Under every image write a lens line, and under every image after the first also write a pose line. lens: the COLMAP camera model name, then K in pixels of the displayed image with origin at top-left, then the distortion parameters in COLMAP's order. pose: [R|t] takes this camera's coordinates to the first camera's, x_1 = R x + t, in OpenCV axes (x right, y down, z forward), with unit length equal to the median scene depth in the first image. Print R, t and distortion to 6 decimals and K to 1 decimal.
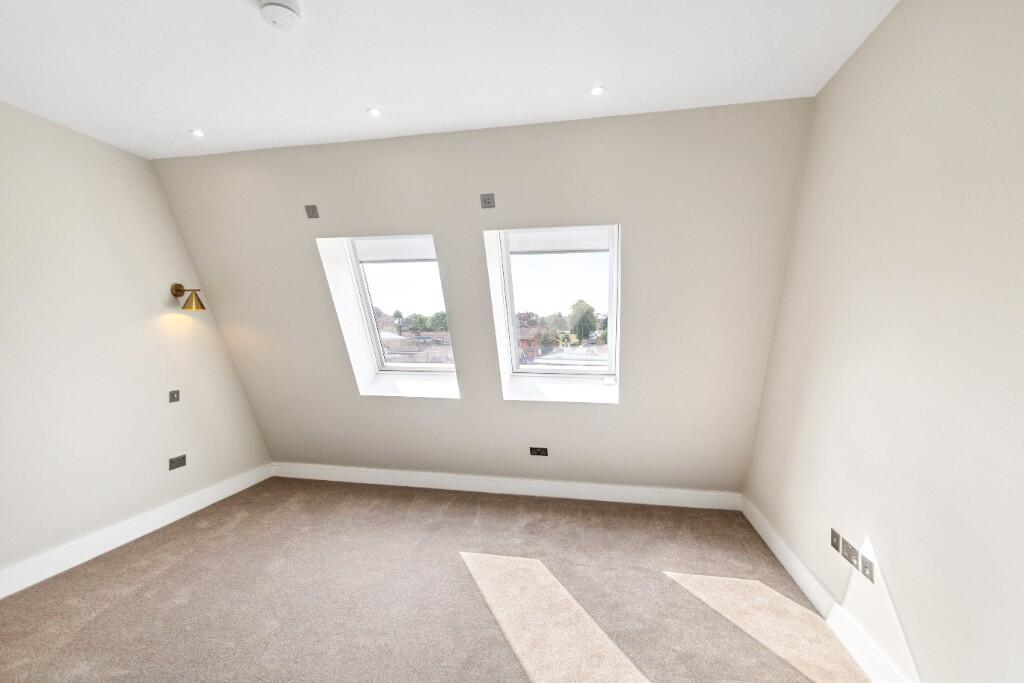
lens RADIAL K [[480.6, 0, 512.9], [0, 480.6, 323.7], [0, 0, 1]] dist [0.001970, -0.000054]
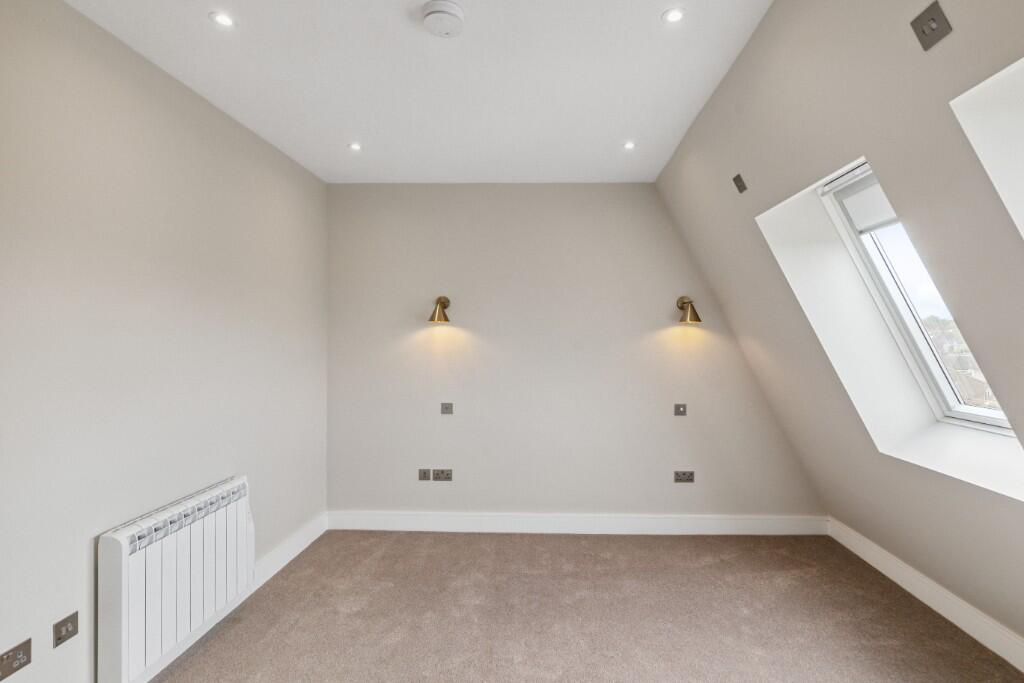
lens RADIAL K [[480.6, 0, 522.0], [0, 480.6, 341.3], [0, 0, 1]] dist [0.001970, -0.000054]
pose [[0.154019, -0.004539, -0.988057, 0.232033], [0.012833, 0.999914, -0.002593, 0.006520], [0.987985, -0.012281, 0.154064, 0.512076]]
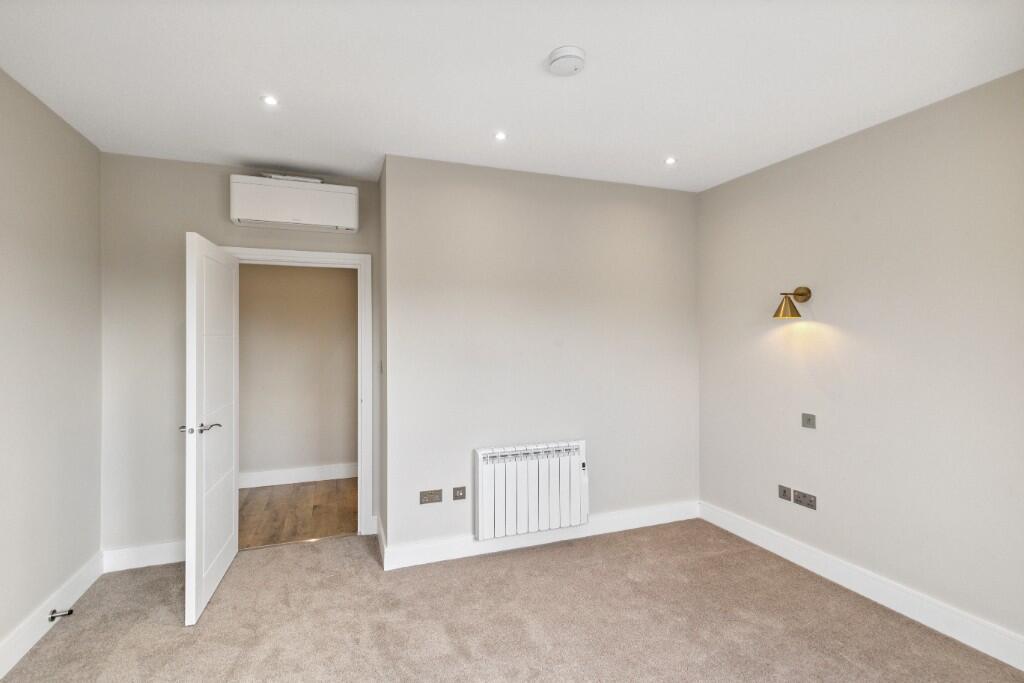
lens RADIAL K [[480.6, 0, 520.2], [0, 480.6, 332.3], [0, 0, 1]] dist [0.001970, -0.000054]
pose [[-0.837843, -0.007243, -0.545863, 0.096146], [0.004399, 0.999790, -0.020018, 0.003647], [0.545893, -0.019173, -0.837635, 0.918914]]
